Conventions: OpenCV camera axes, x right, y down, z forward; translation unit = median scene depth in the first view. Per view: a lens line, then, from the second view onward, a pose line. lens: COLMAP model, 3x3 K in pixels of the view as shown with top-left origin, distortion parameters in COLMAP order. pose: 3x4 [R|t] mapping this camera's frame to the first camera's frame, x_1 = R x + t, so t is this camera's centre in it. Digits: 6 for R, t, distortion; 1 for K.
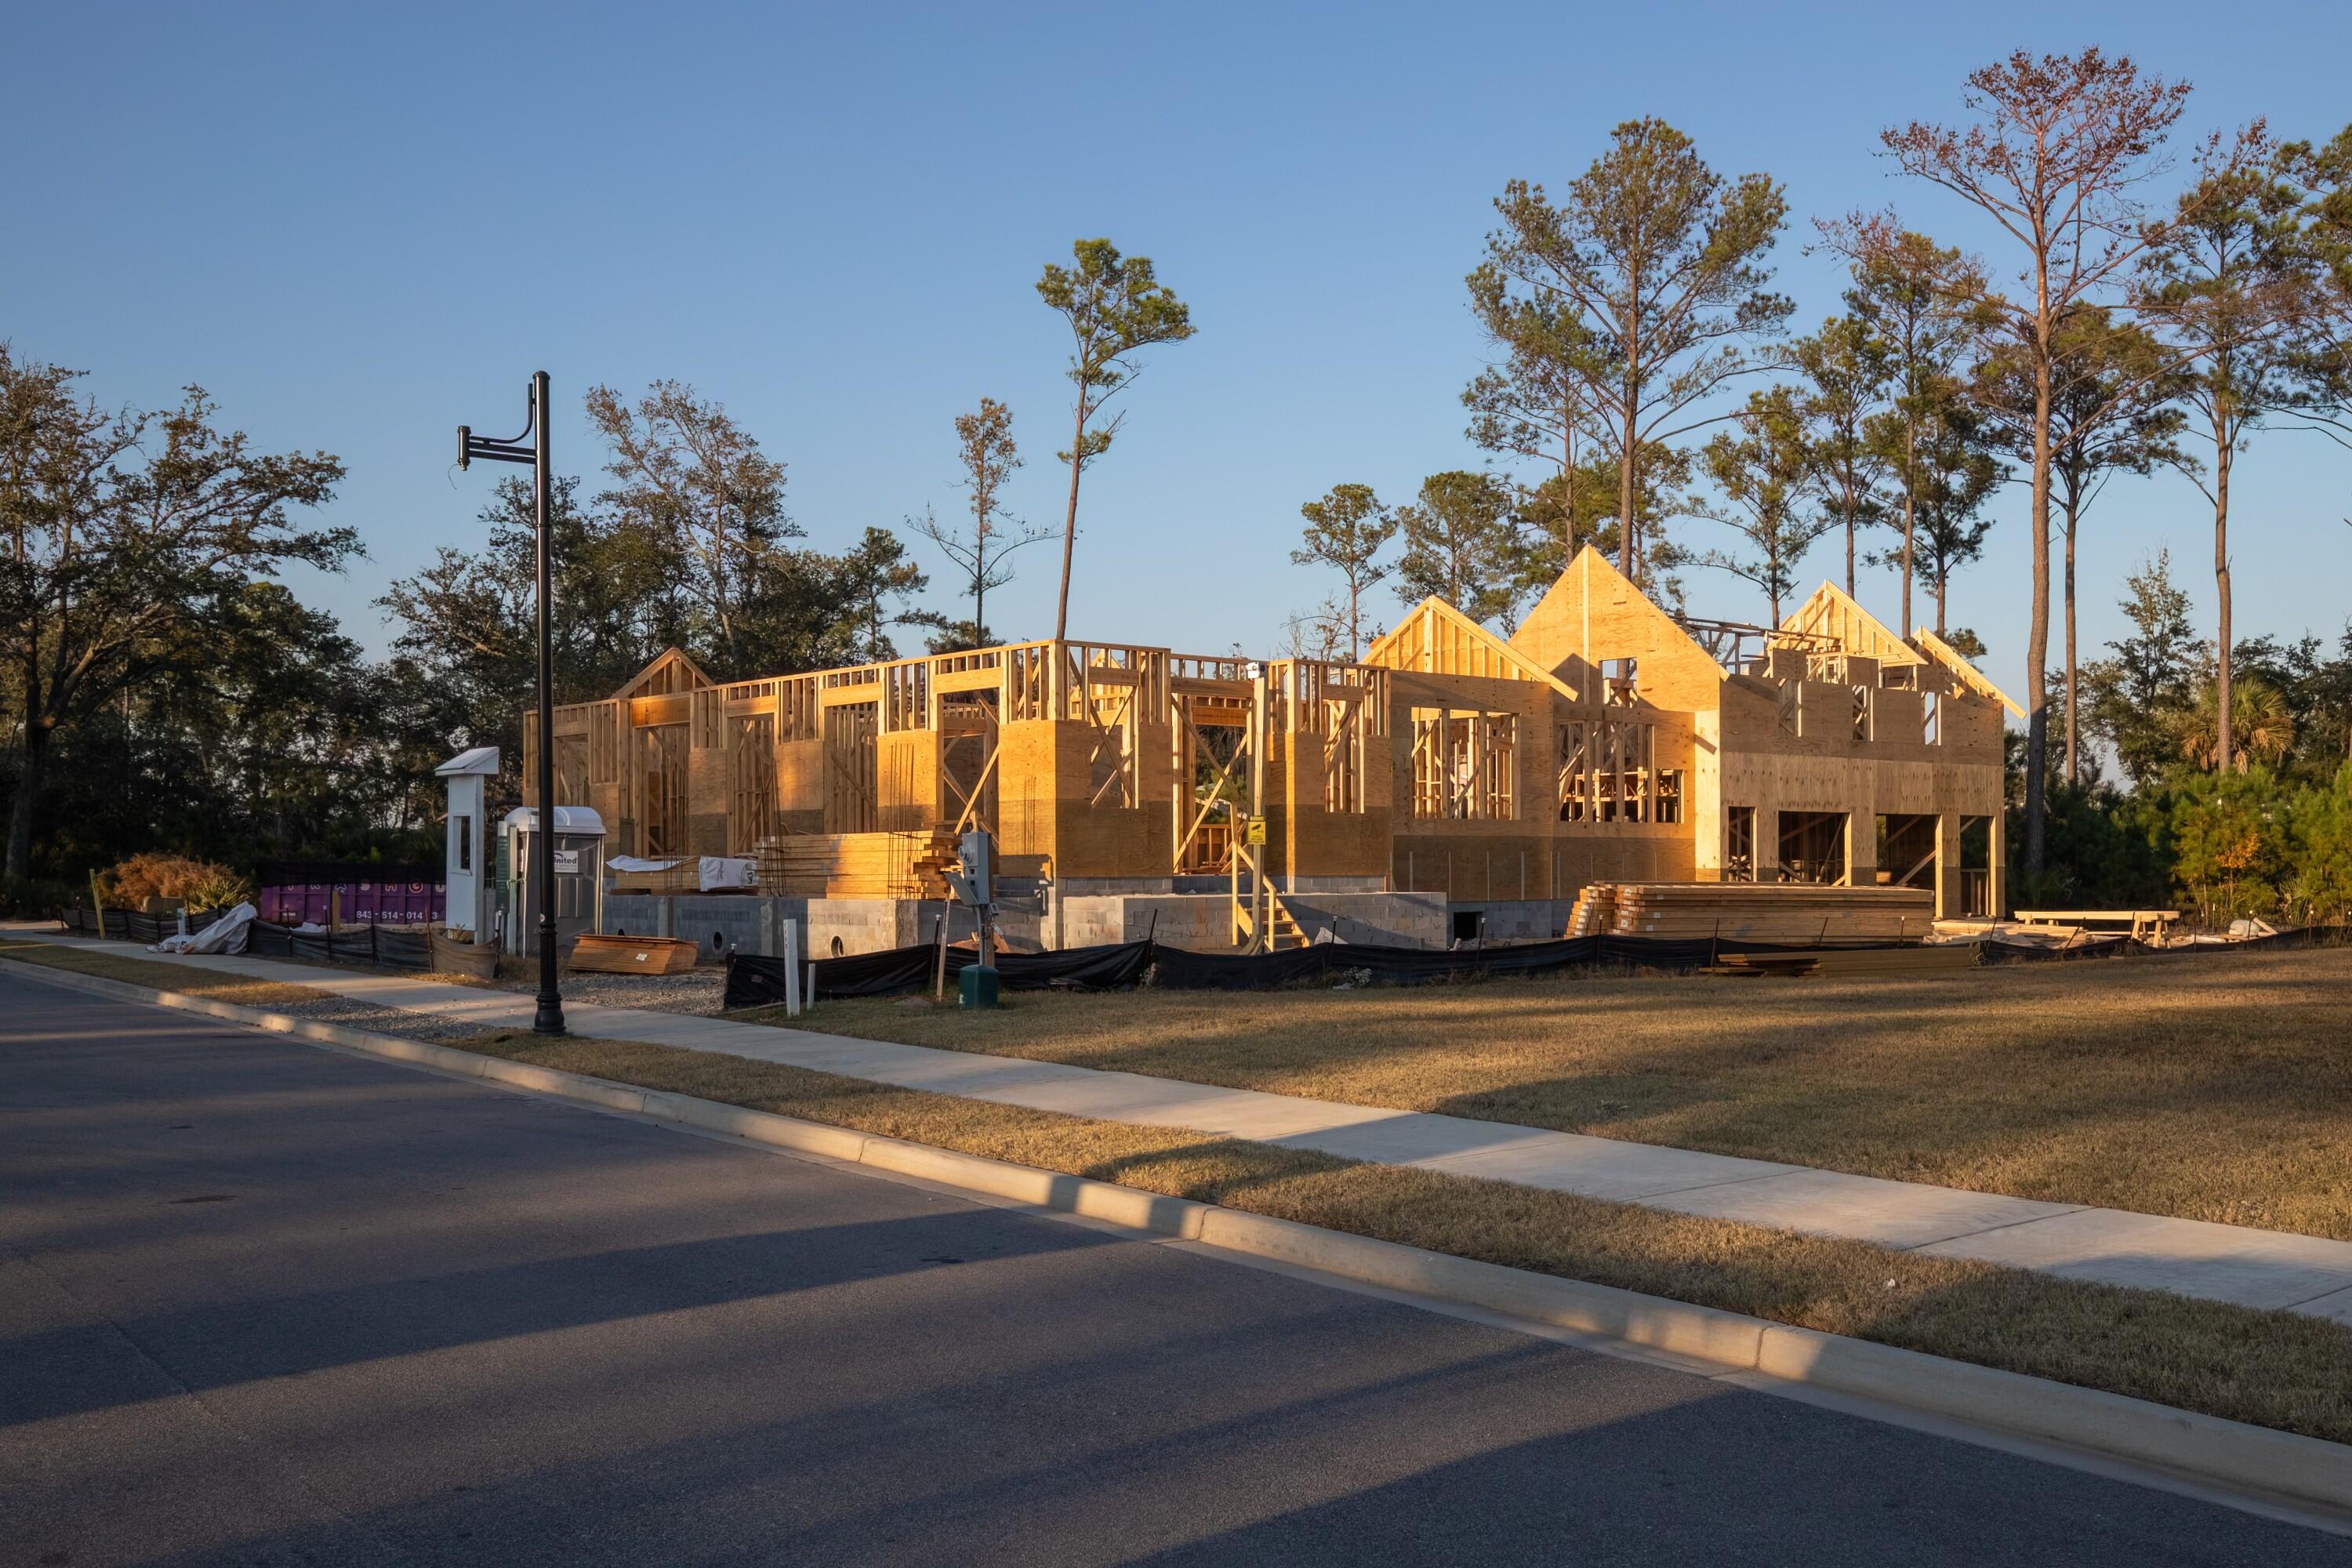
lens RADIAL K [[2066.0, 0, 1264.1], [0, 2066.0, 824.5], [0, 0, 1]] dist [0.033327, 0.009749]
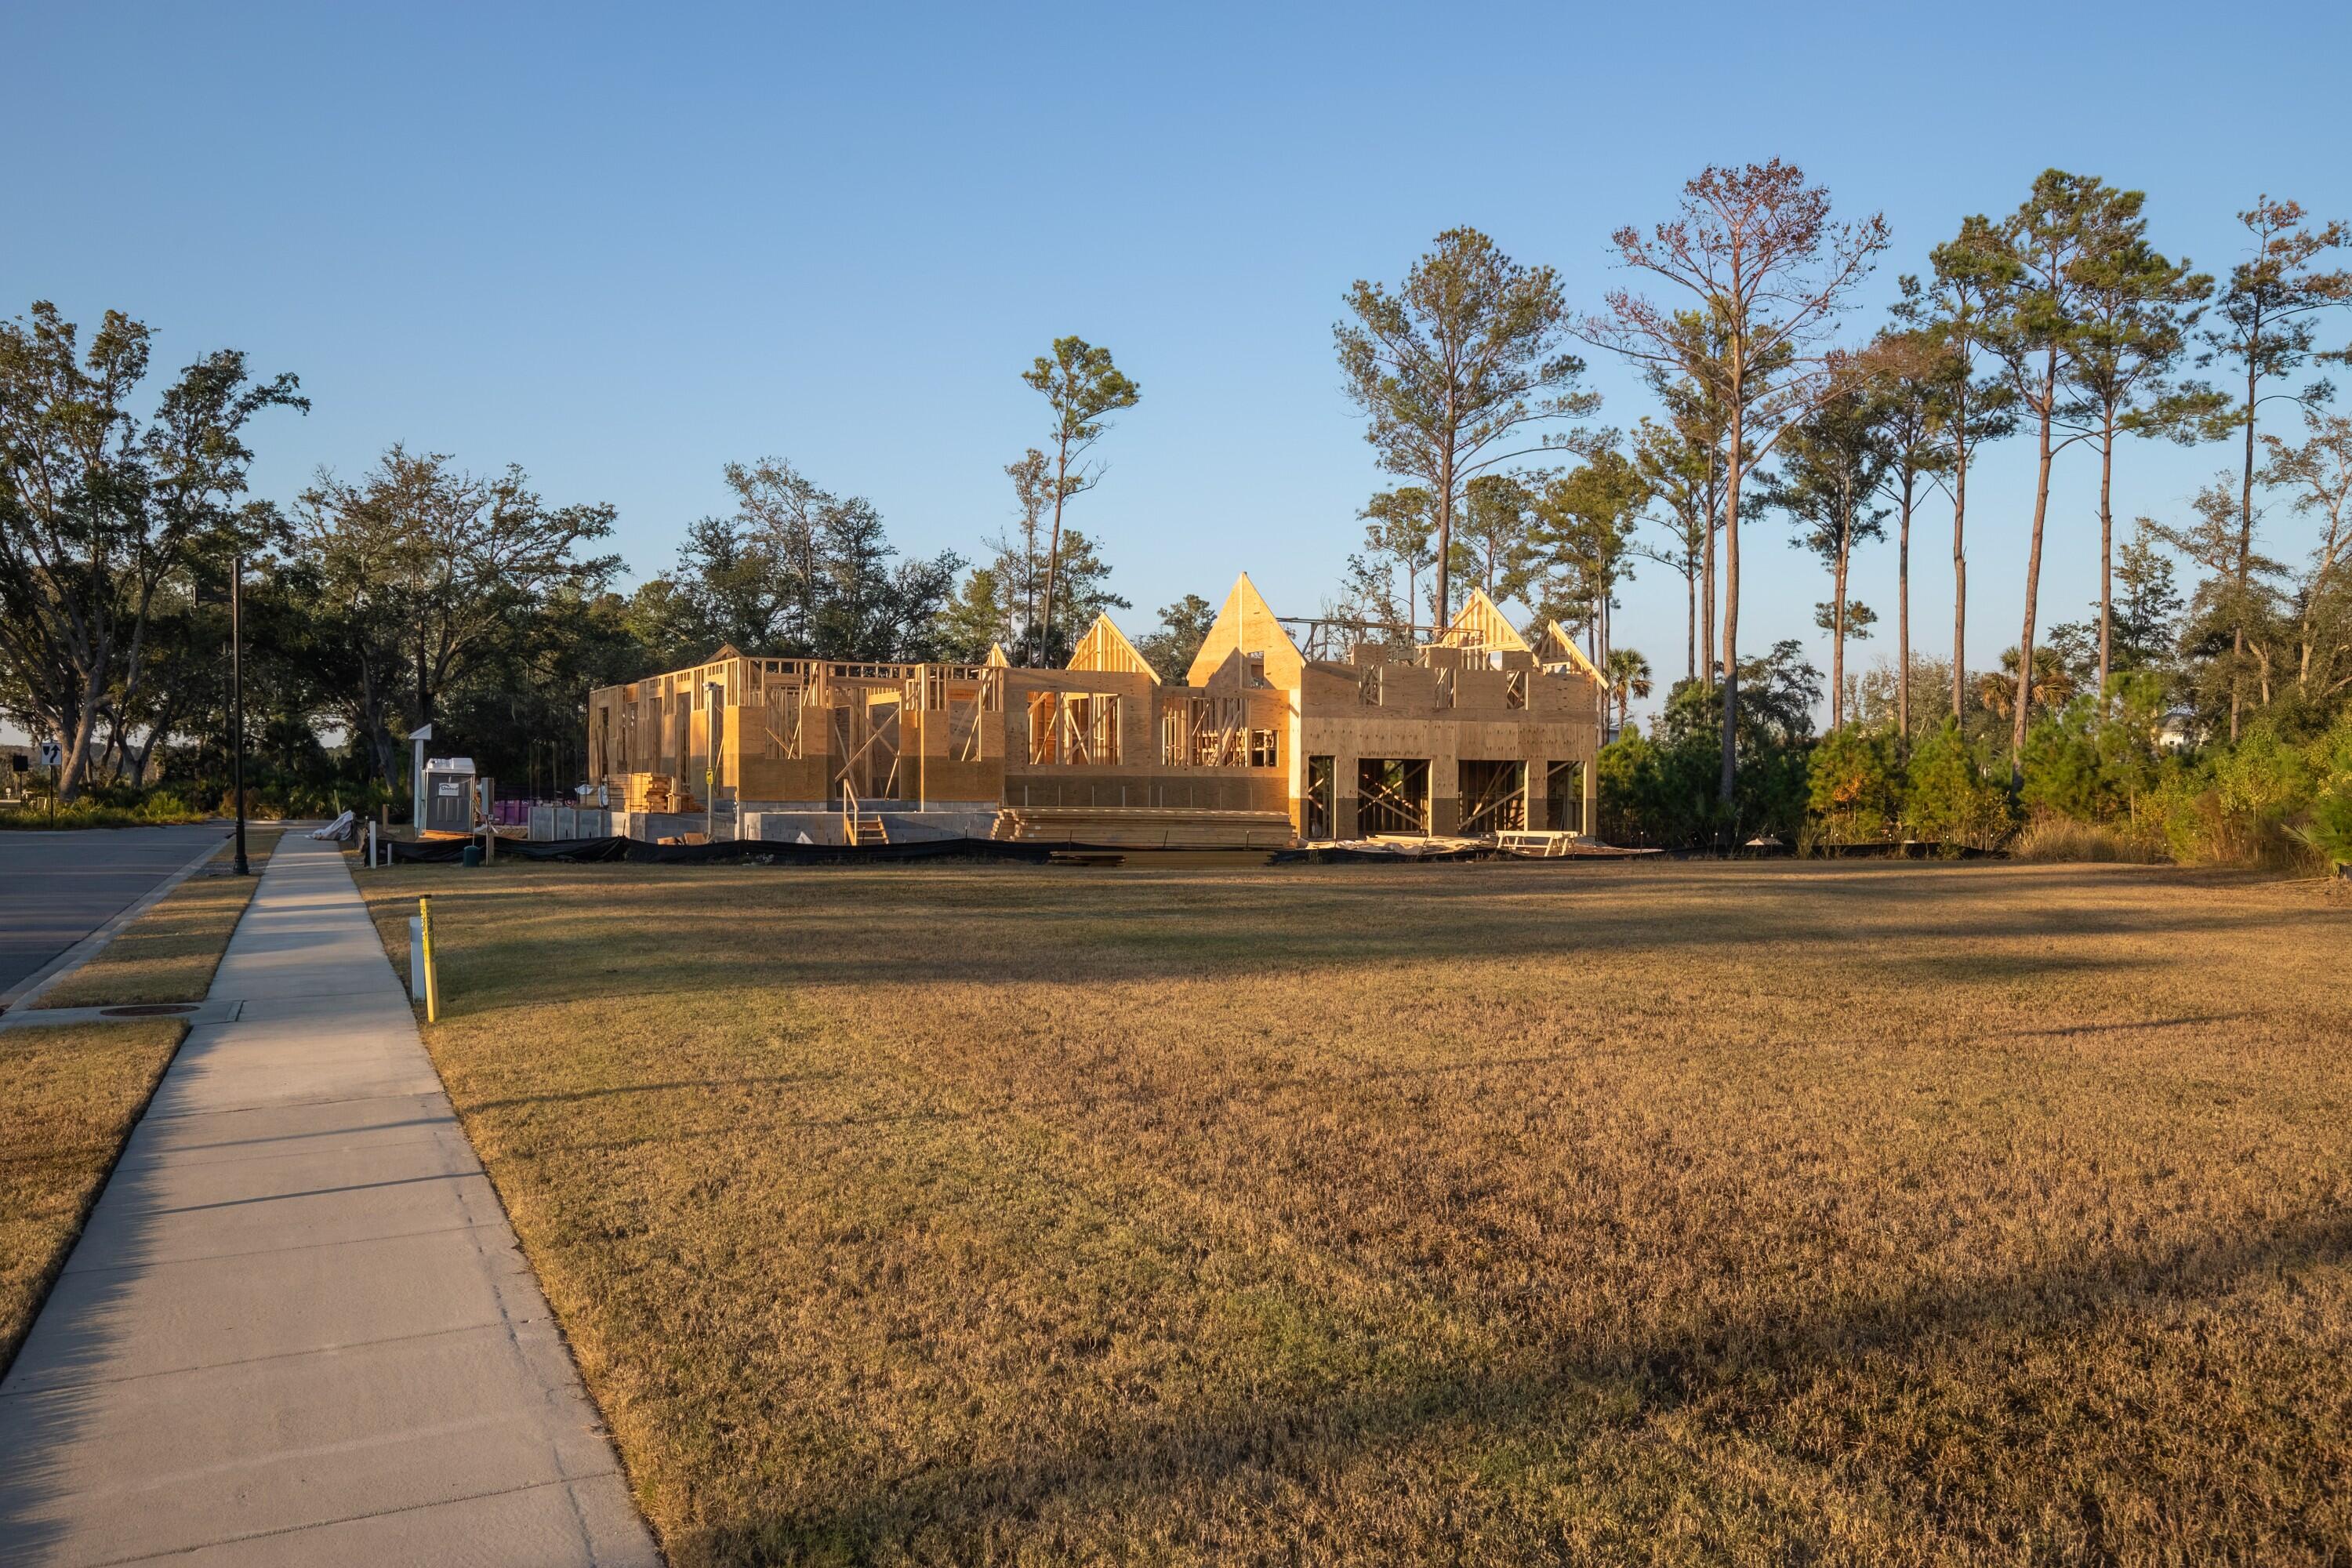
lens RADIAL K [[1799.8, 0, 1176.0], [0, 1799.8, 784.0], [0, 0, 1]] dist [0.002527, 0.113458]
pose [[0.973384, 0.005063, -0.229125, 0.269403], [-0.001554, 0.999879, 0.015490, -0.005068], [0.229175, -0.014722, 0.973274, -0.153422]]
